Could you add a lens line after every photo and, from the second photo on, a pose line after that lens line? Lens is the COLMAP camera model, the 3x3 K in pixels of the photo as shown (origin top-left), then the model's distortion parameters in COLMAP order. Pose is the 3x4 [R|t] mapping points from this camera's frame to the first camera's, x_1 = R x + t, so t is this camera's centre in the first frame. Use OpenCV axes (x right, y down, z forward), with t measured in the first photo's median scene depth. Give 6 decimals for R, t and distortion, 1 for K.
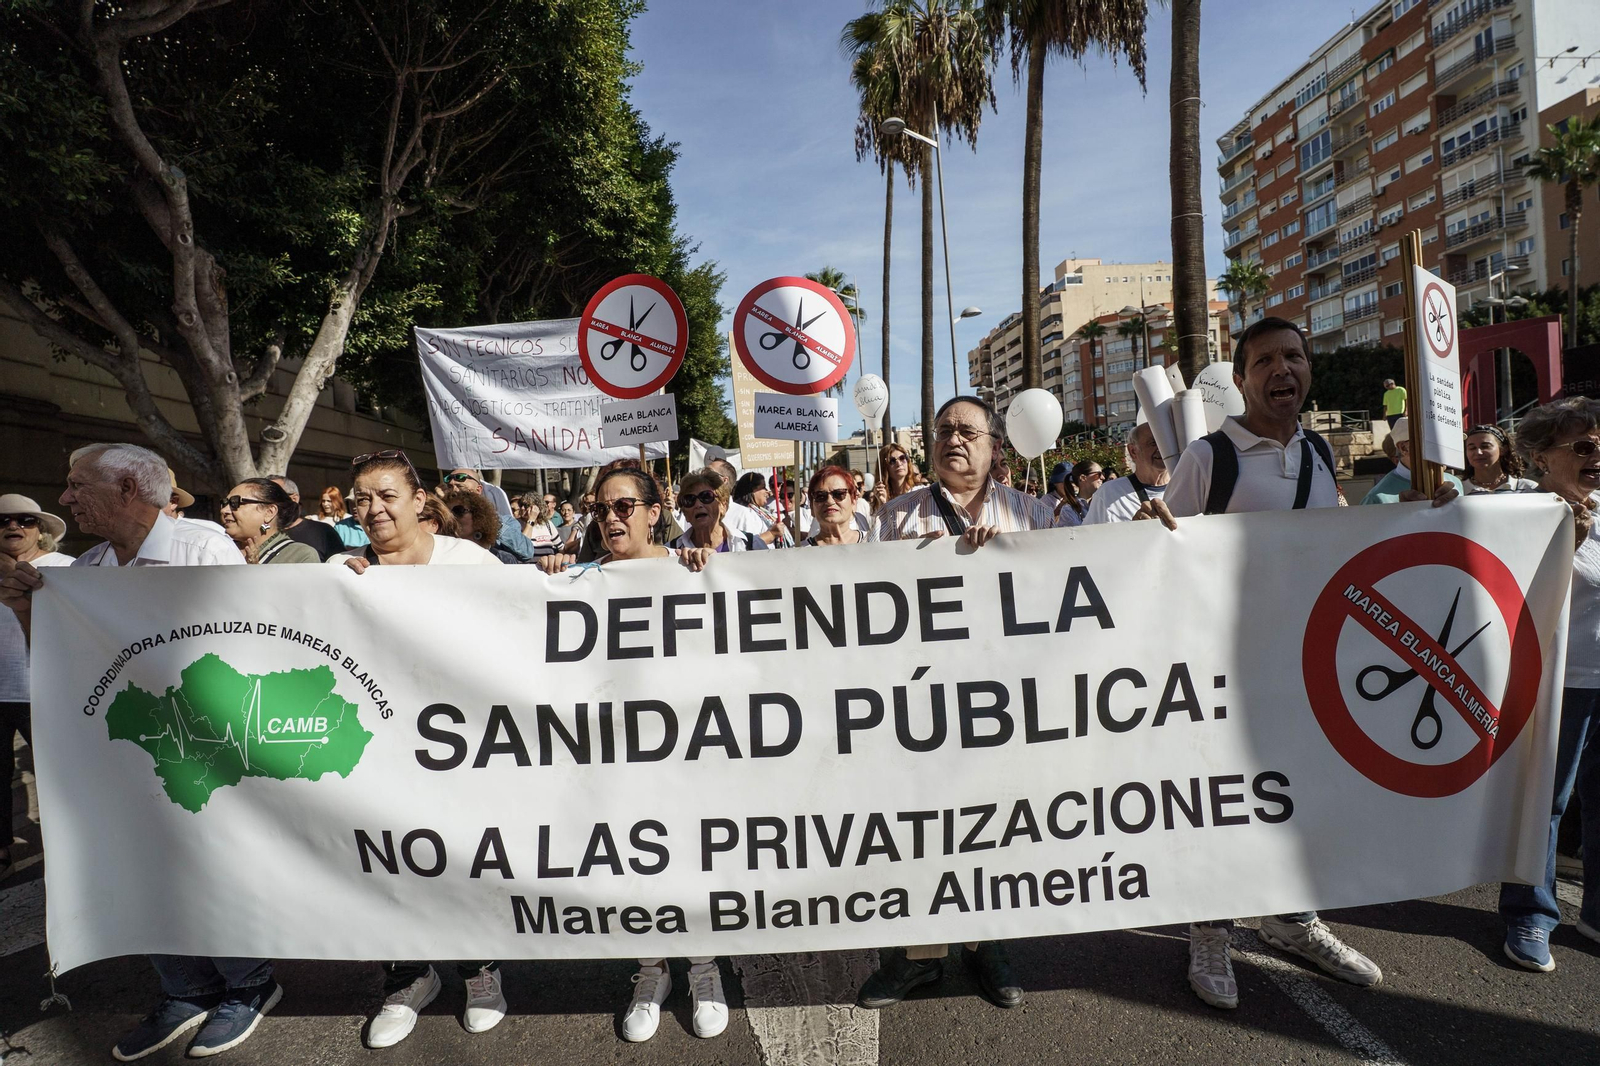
lens RADIAL K [[846.0, 0, 800.0], [0, 846.0, 533.0], [0, 0, 1]] dist [0.002062, 0.000747]
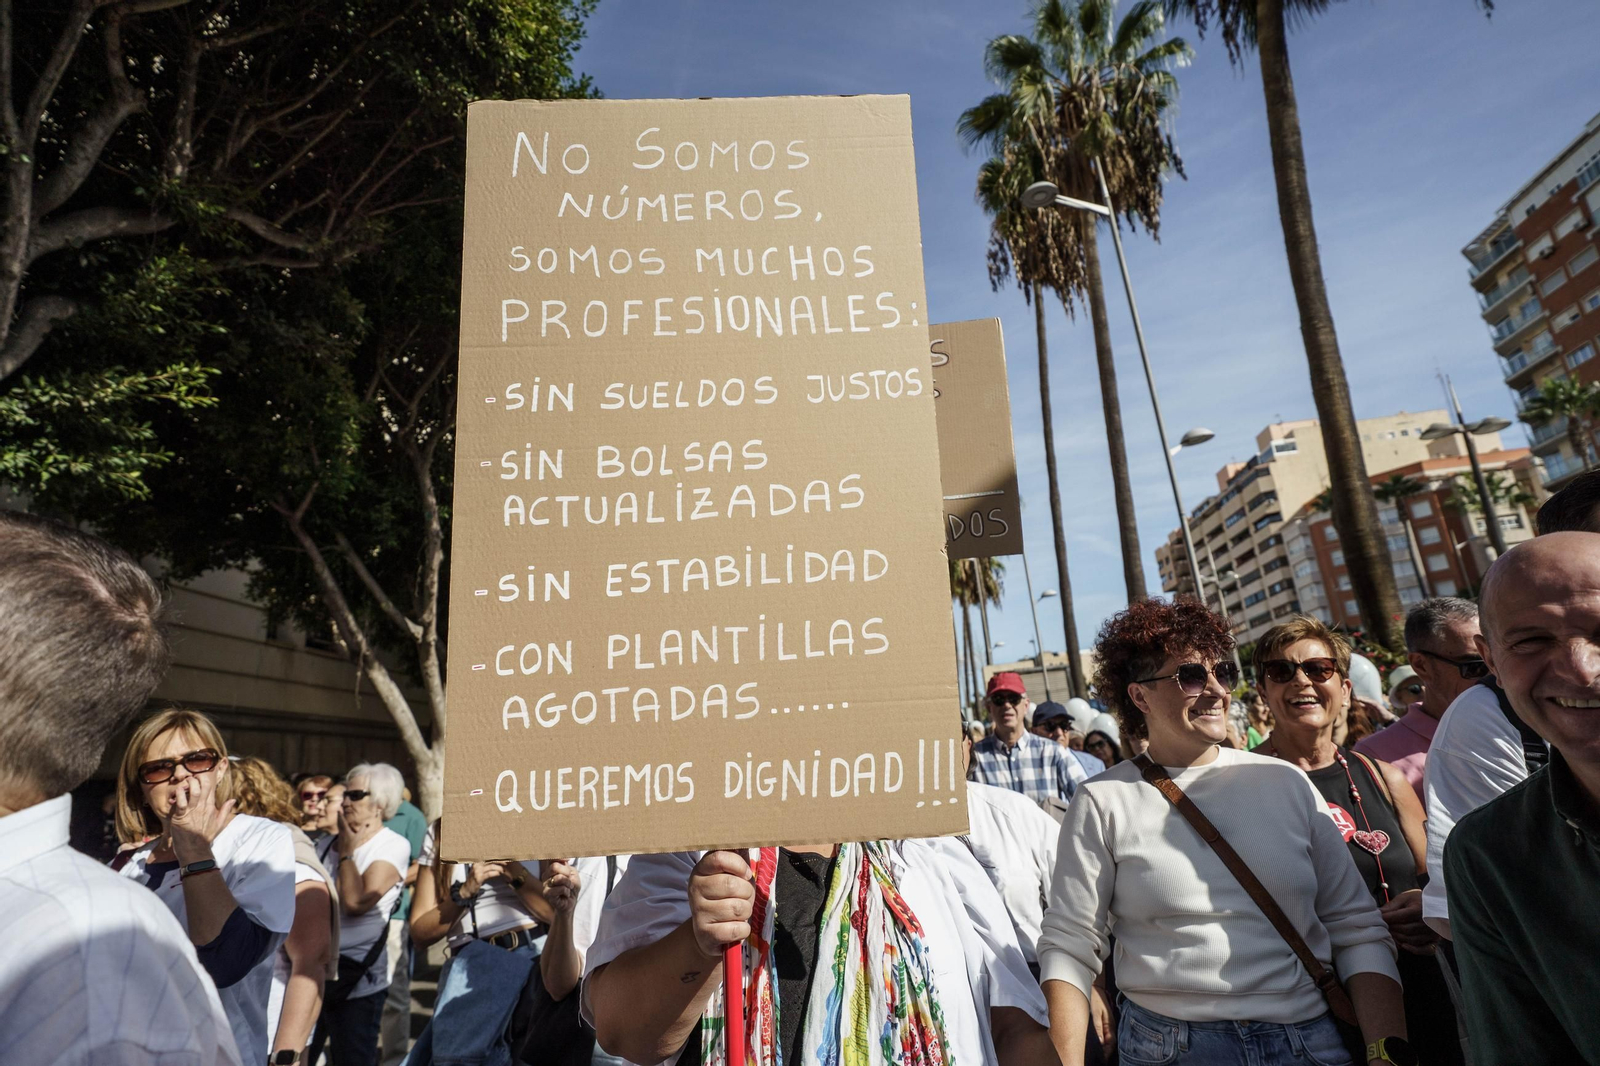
lens RADIAL K [[906.7, 0, 800.0], [0, 906.7, 533.0], [0, 0, 1]] dist [-0.042538, 0.042783]
pose [[0.984568, -0.076730, -0.157285, 0.005846], [0.031147, 0.961238, -0.273956, -0.009537], [0.172209, 0.264829, 0.948794, 0.198883]]
